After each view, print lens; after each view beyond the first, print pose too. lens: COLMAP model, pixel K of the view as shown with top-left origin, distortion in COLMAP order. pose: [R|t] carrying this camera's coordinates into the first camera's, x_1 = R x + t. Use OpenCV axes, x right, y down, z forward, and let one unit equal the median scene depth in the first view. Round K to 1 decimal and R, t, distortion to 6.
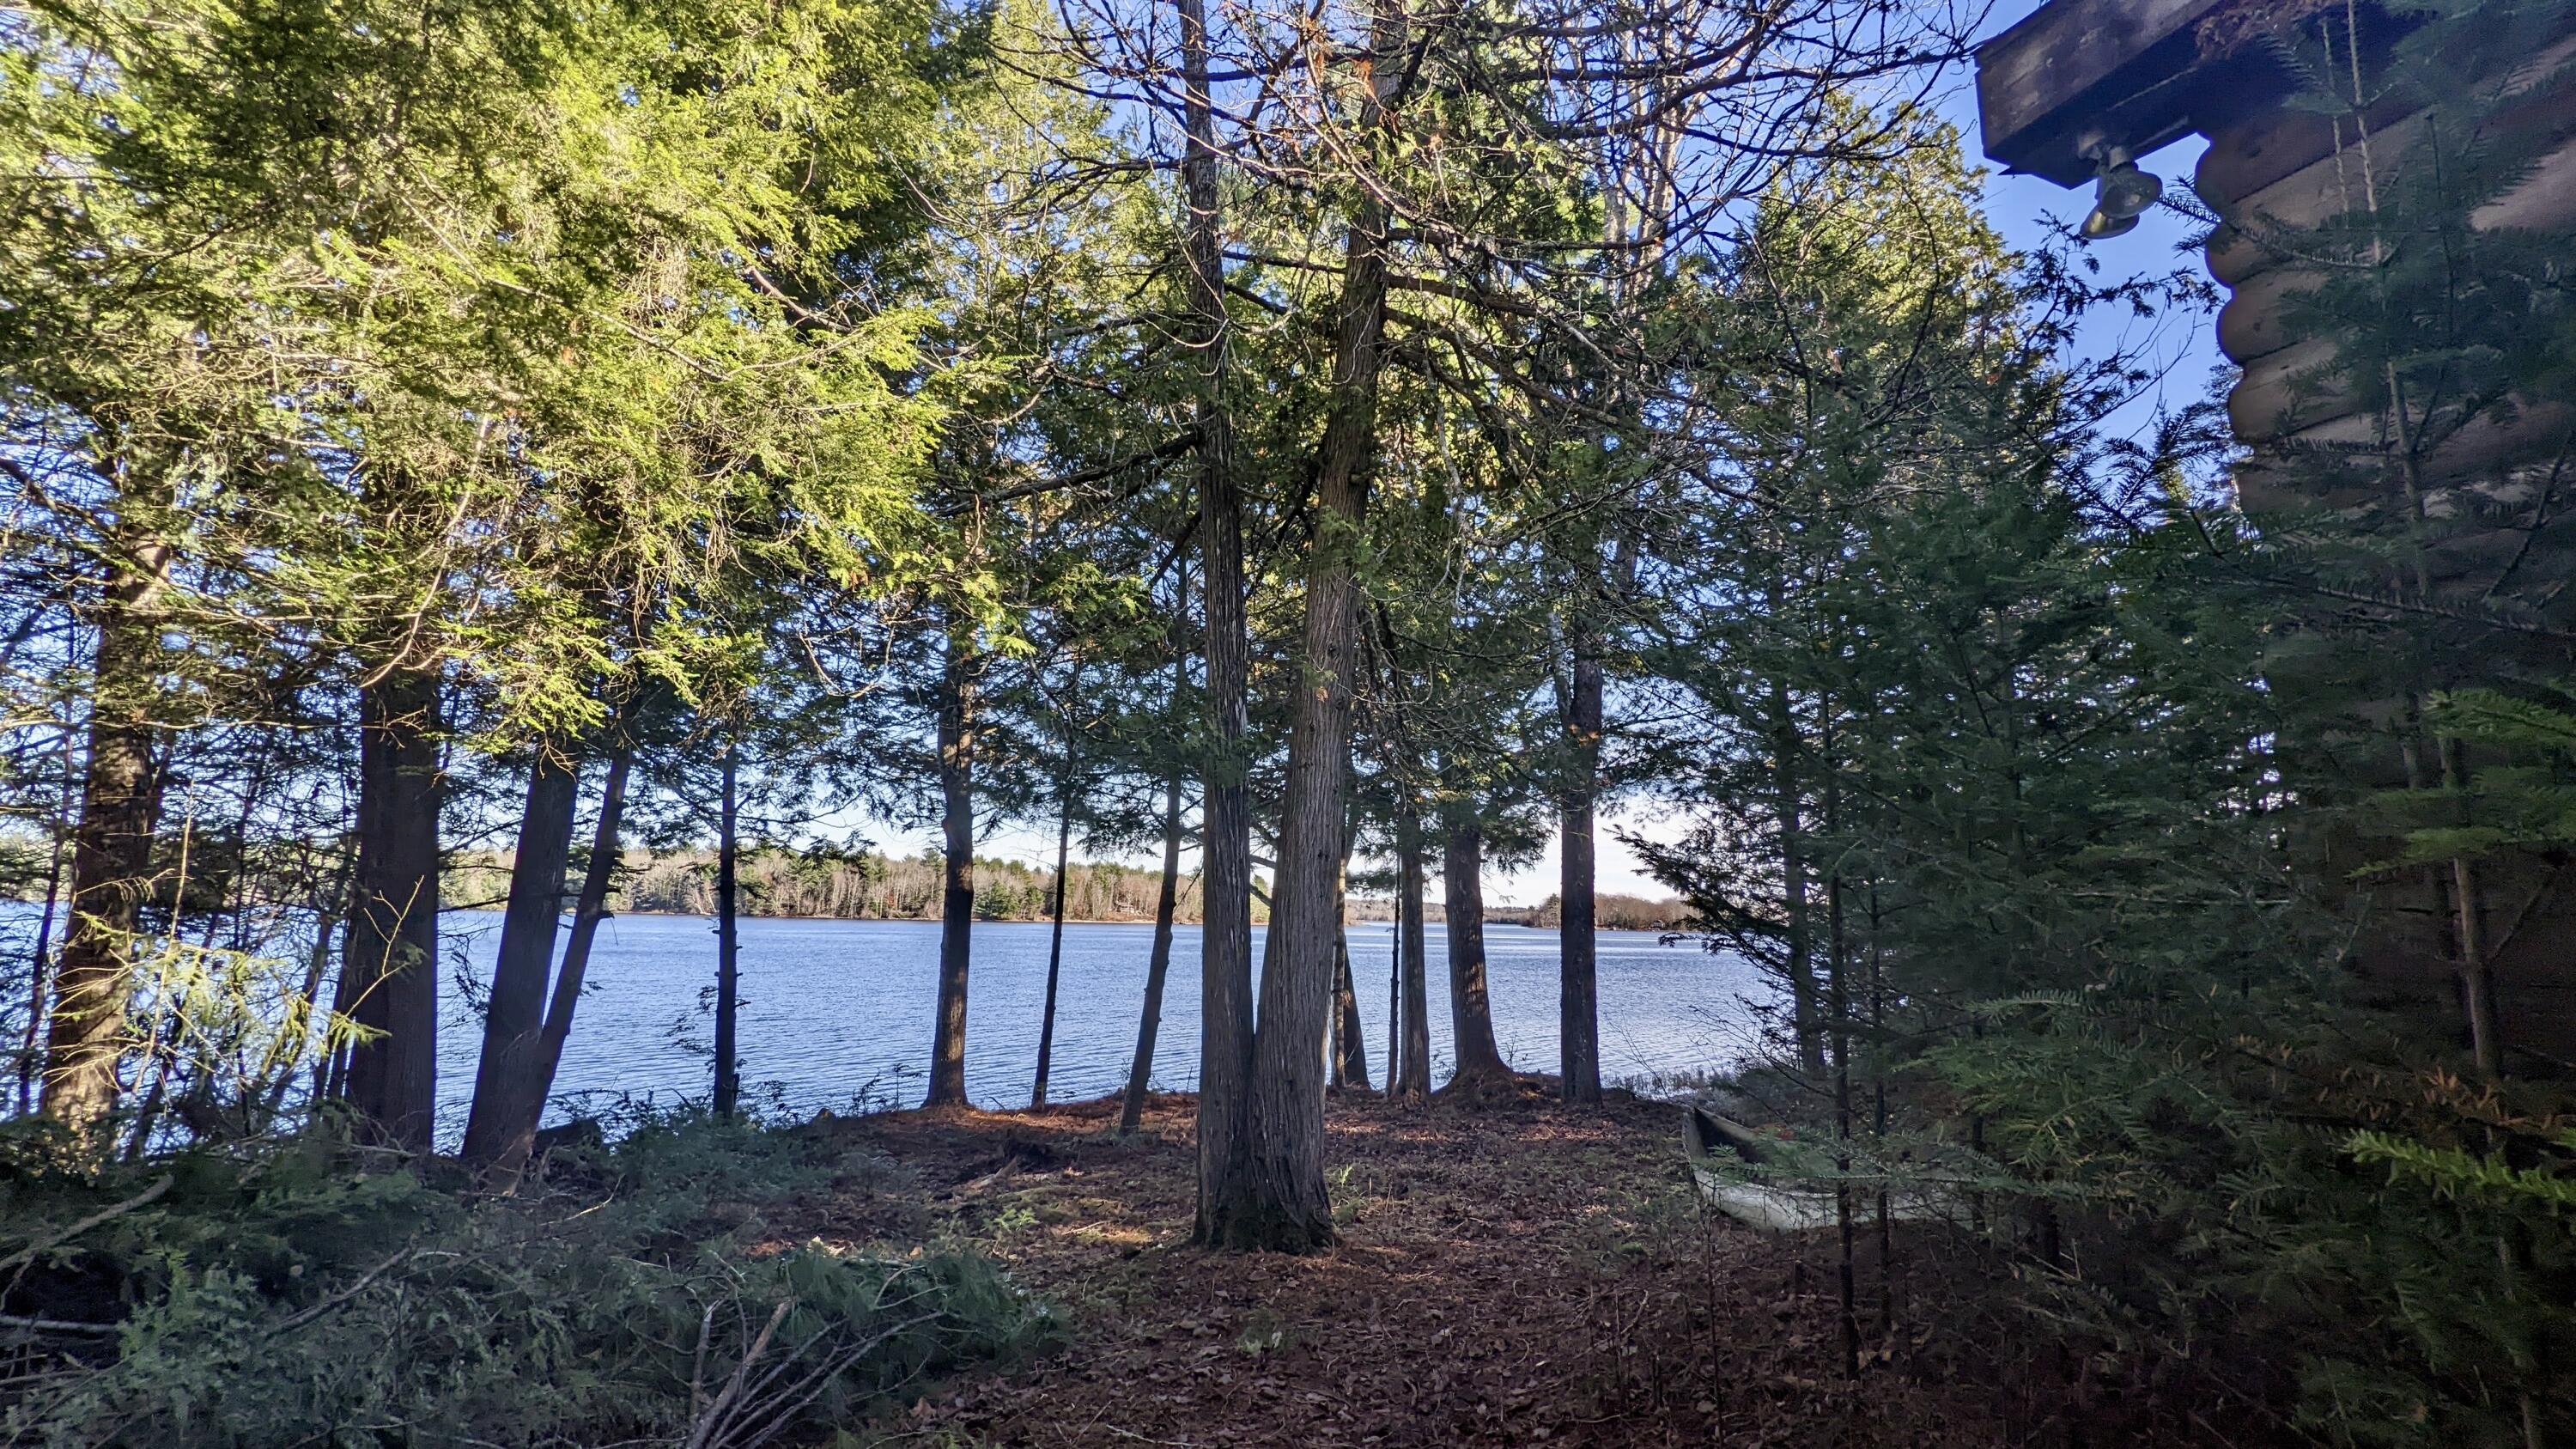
lens RADIAL K [[1223.7, 0, 1282.9], [0, 1223.7, 742.6], [0, 0, 1]] dist [0.003971, -0.000726]
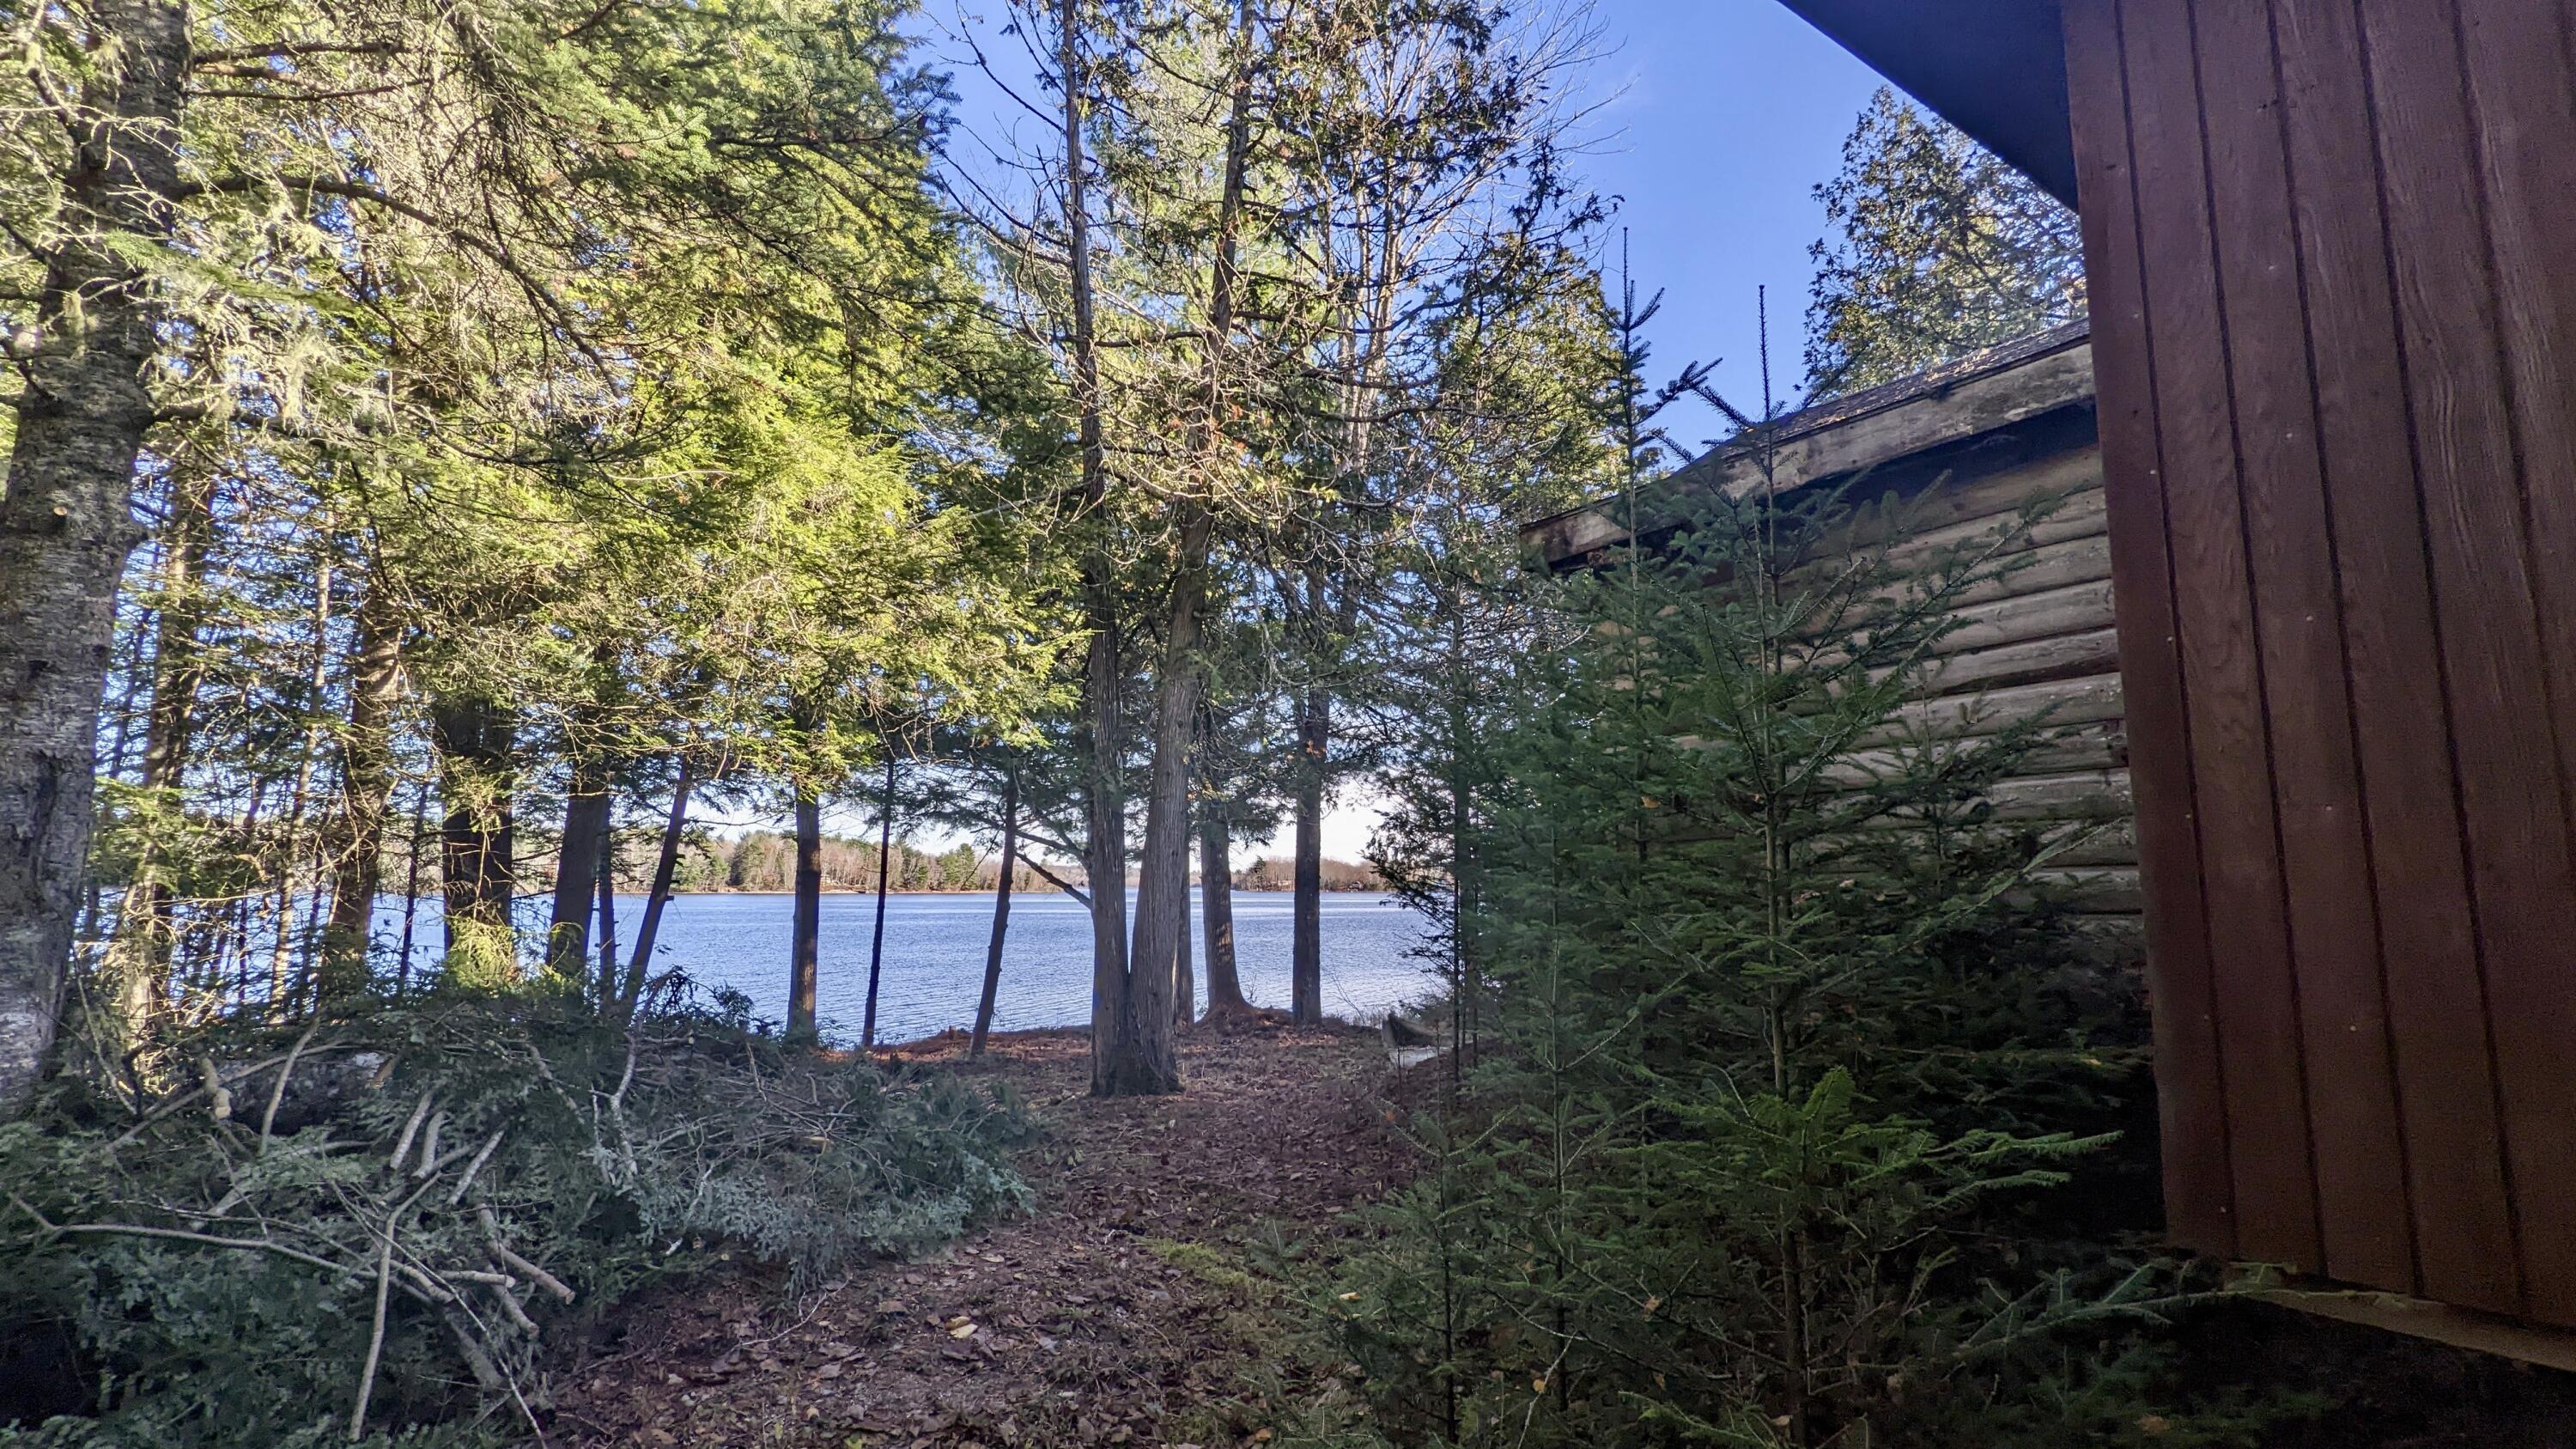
lens RADIAL K [[1223.7, 0, 1287.1], [0, 1223.7, 714.0], [0, 0, 1]] dist [0.003971, -0.000726]
pose [[0.973398, 0.017406, 0.228457, -0.072773], [-0.020525, 0.999726, 0.011285, -0.050004], [-0.228198, -0.015674, 0.973489, -0.239328]]
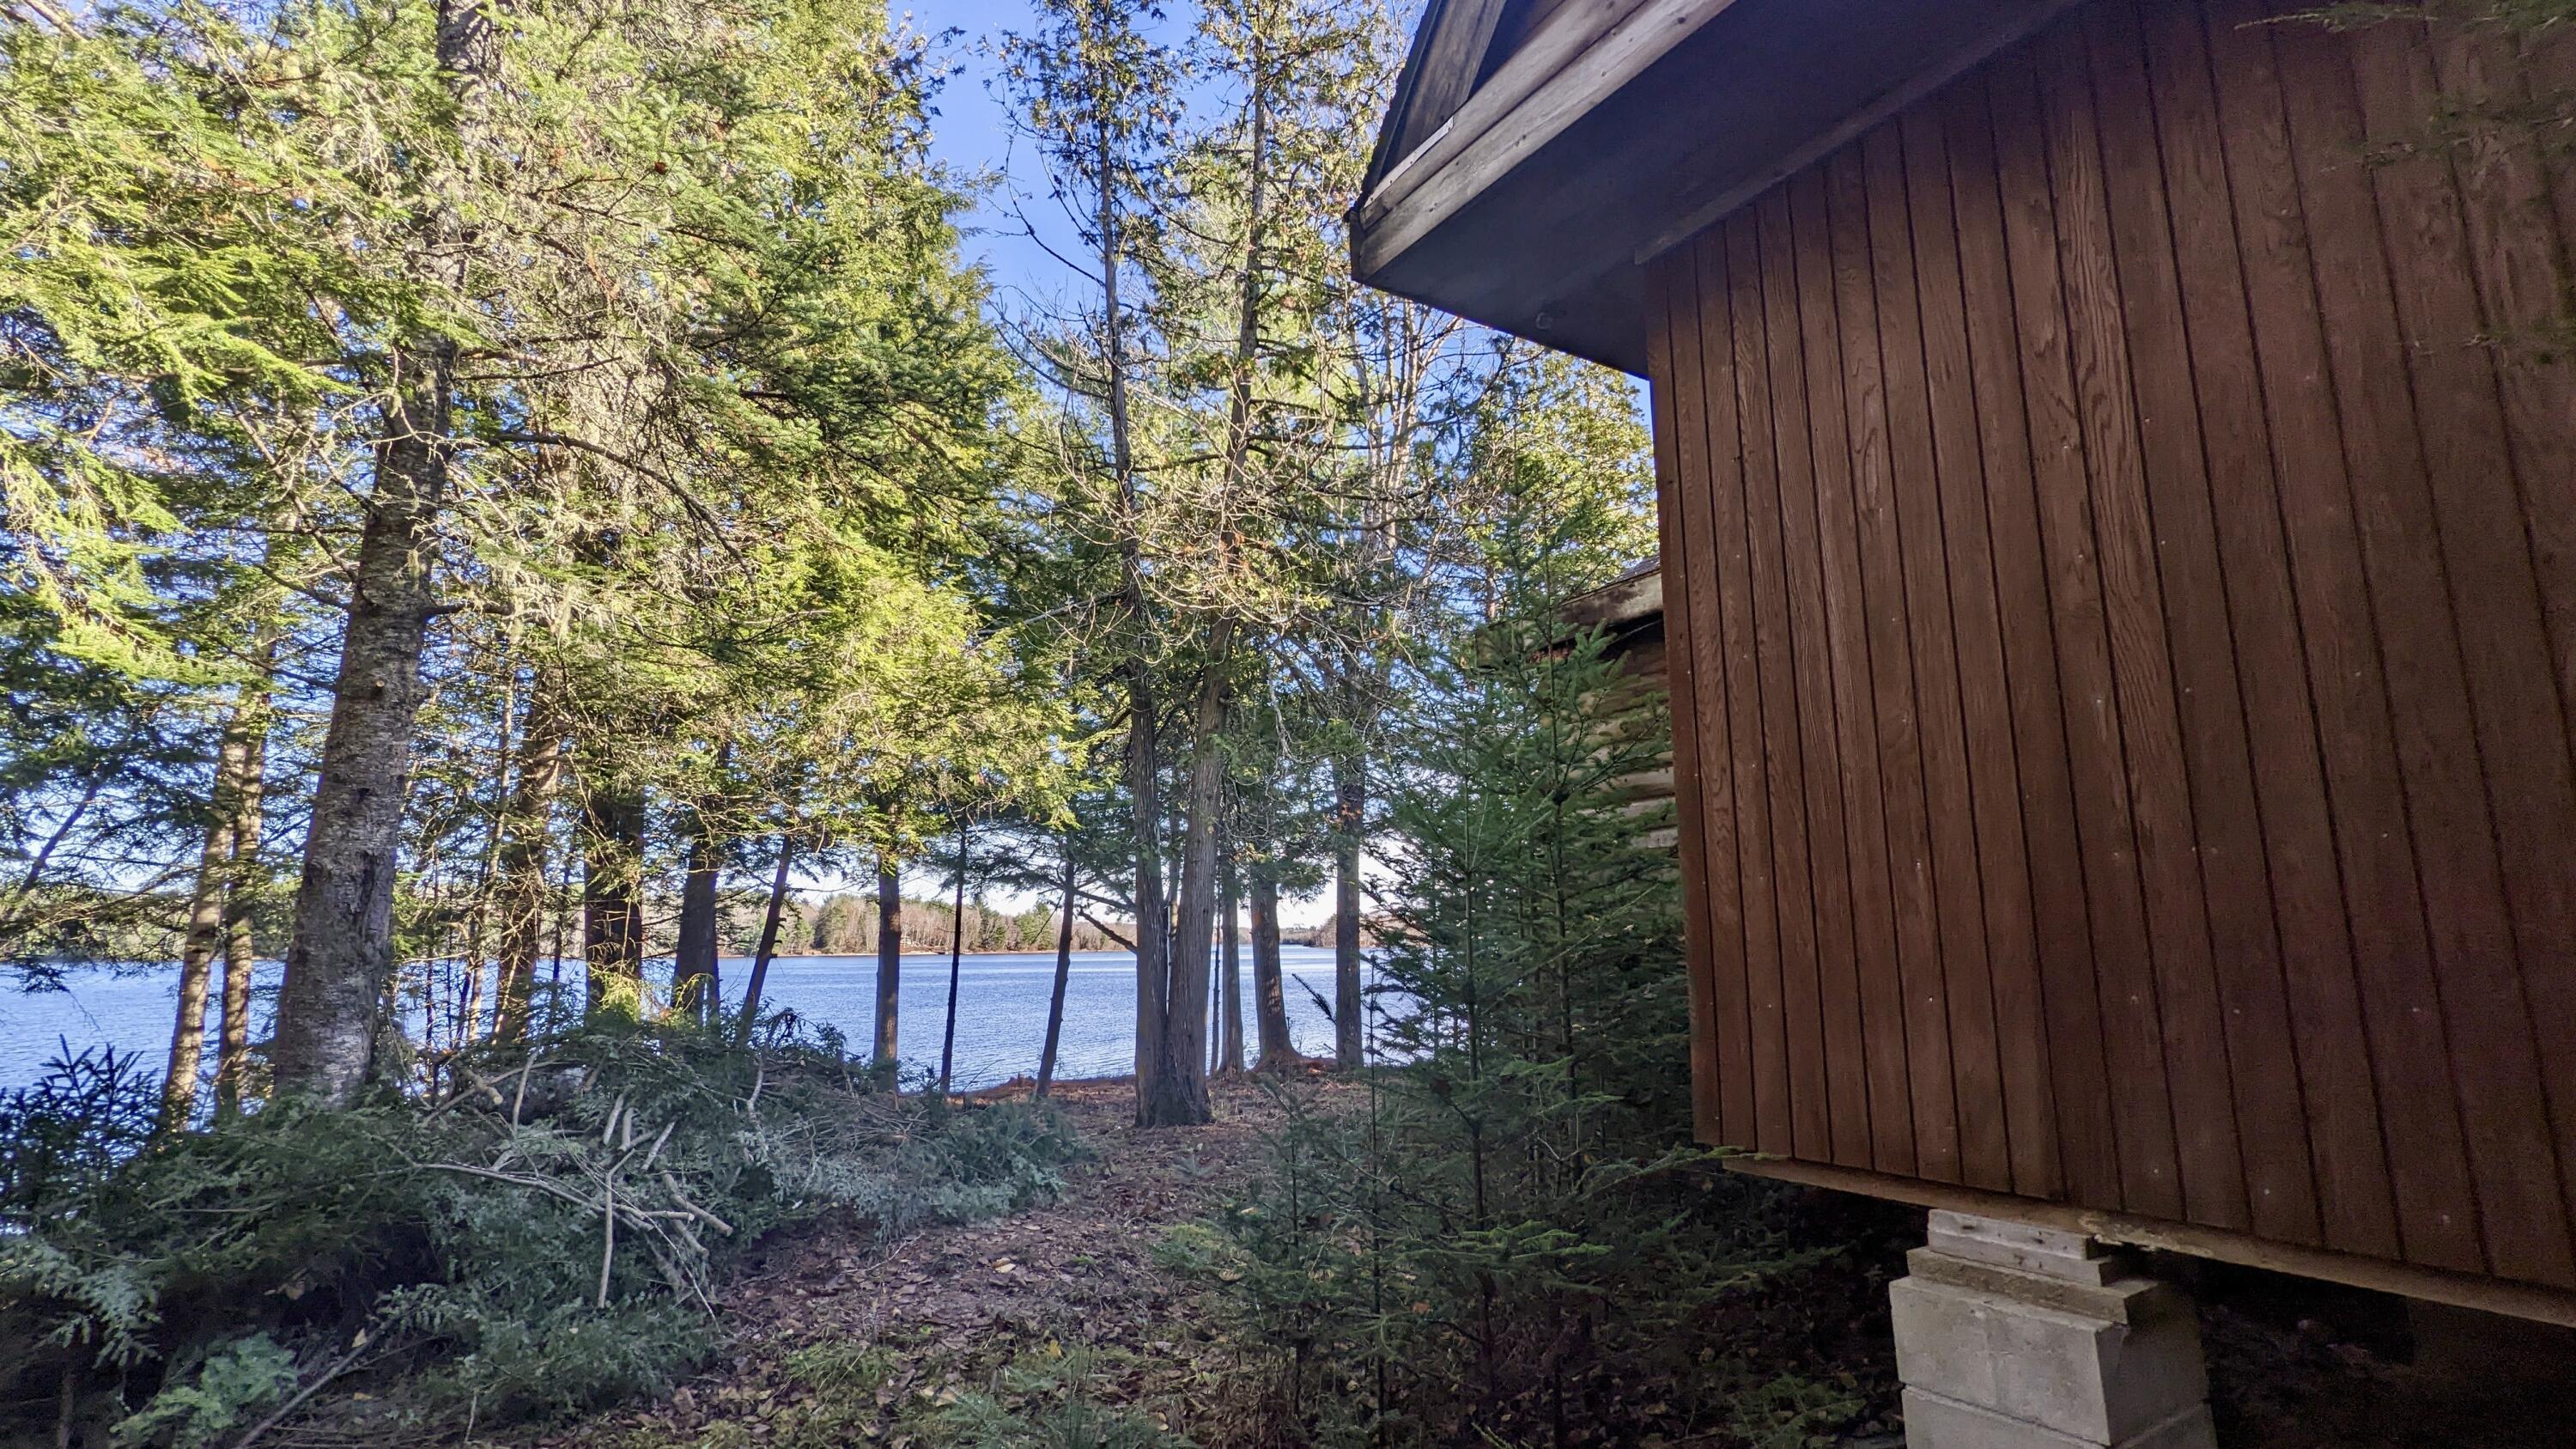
lens RADIAL K [[1223.7, 0, 1287.4], [0, 1223.7, 716.4], [0, 0, 1]] dist [0.003971, -0.000726]
pose [[0.985112, 0.004697, 0.171850, -0.060054], [0.000671, 0.999514, -0.031166, -0.061881], [-0.171913, 0.030817, 0.984630, -0.332706]]
